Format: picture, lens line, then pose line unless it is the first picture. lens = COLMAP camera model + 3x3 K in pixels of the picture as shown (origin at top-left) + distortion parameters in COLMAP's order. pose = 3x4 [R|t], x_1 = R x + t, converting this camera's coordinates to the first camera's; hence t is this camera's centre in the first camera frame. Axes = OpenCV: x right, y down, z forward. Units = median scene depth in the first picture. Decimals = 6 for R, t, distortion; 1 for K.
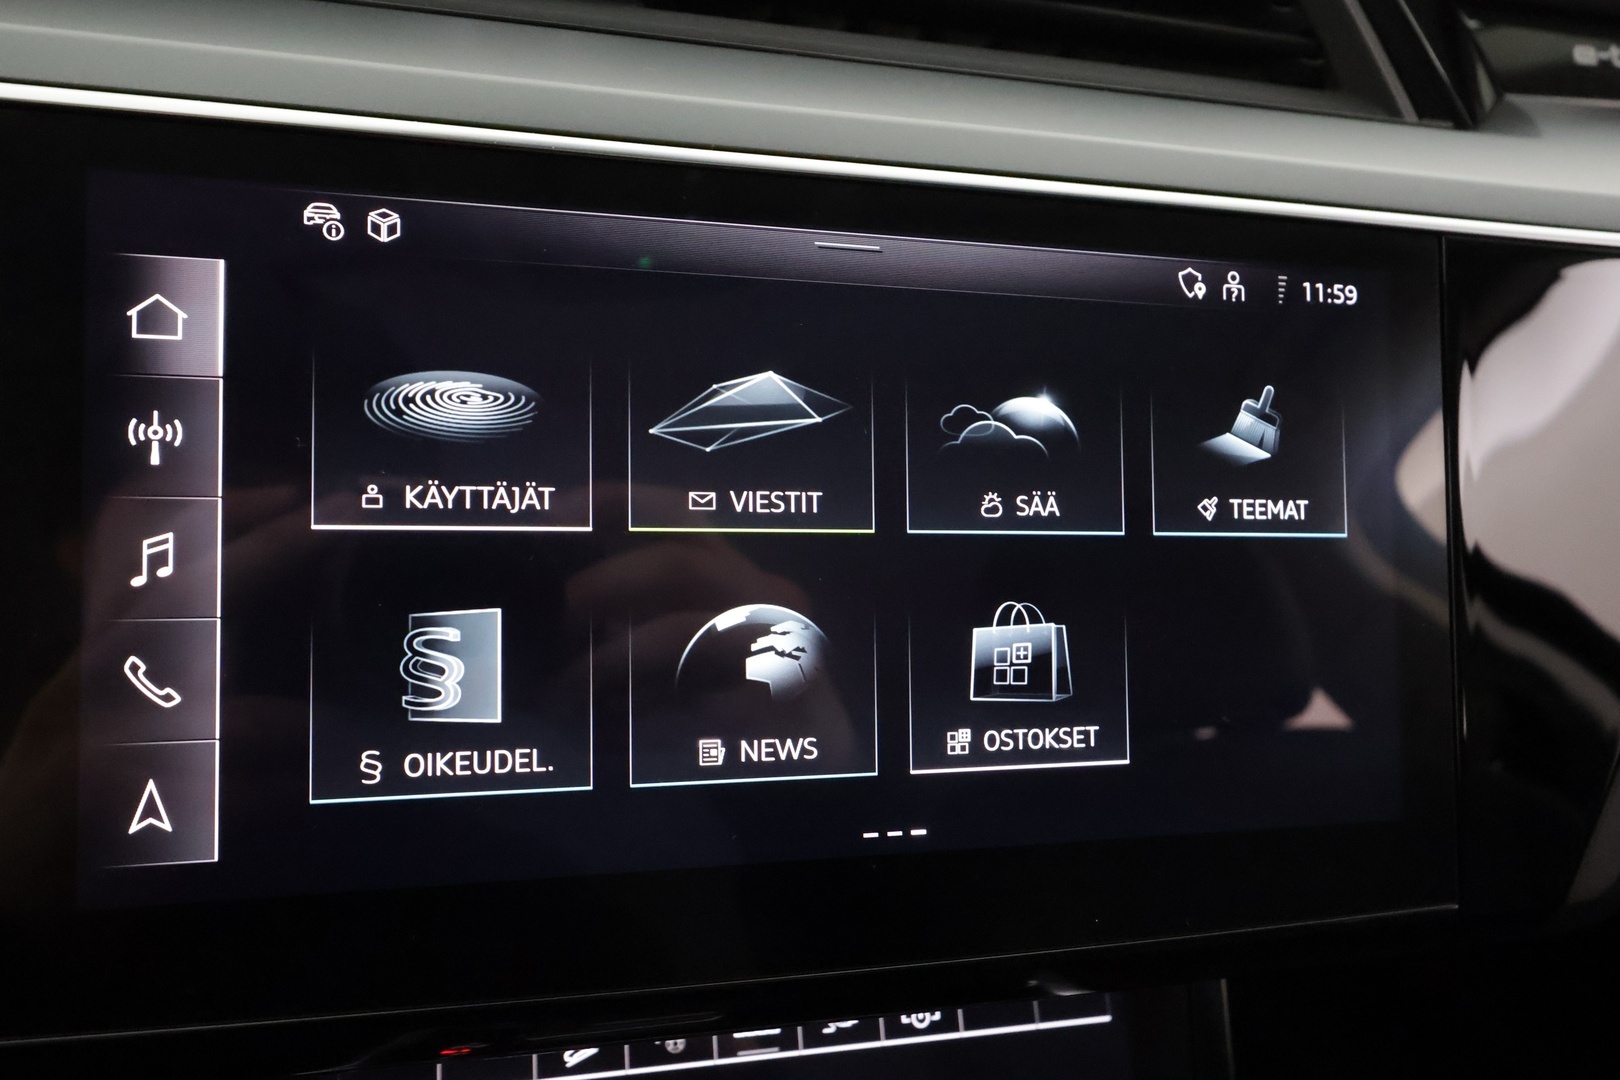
lens RADIAL K [[1265.8, 0, 793.6], [0, 1265.8, 546.4], [0, 0, 1]] dist [0.001412, 0.002141]
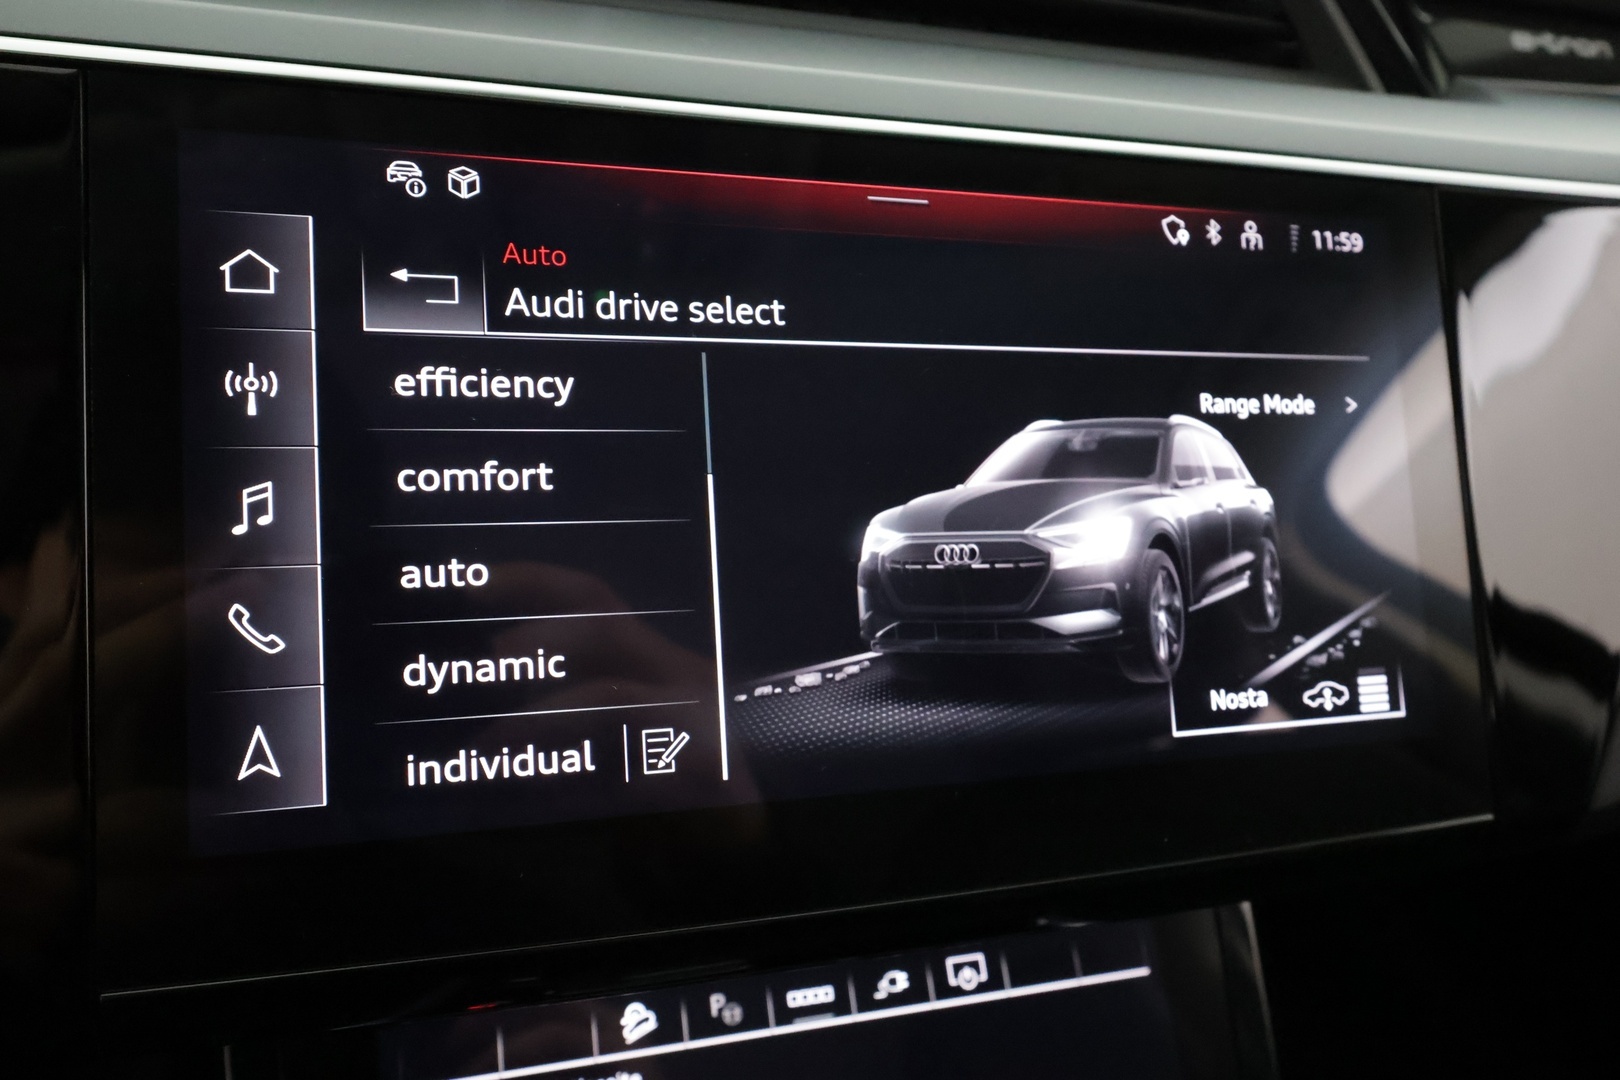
lens RADIAL K [[1265.8, 0, 792.3], [0, 1265.8, 540.8], [0, 0, 1]] dist [0.001412, 0.002141]
pose [[0.997531, -0.042601, 0.055838, -0.106069], [0.045028, 0.998062, -0.042952, 0.078323], [-0.053900, 0.045360, 0.997516, -0.023683]]
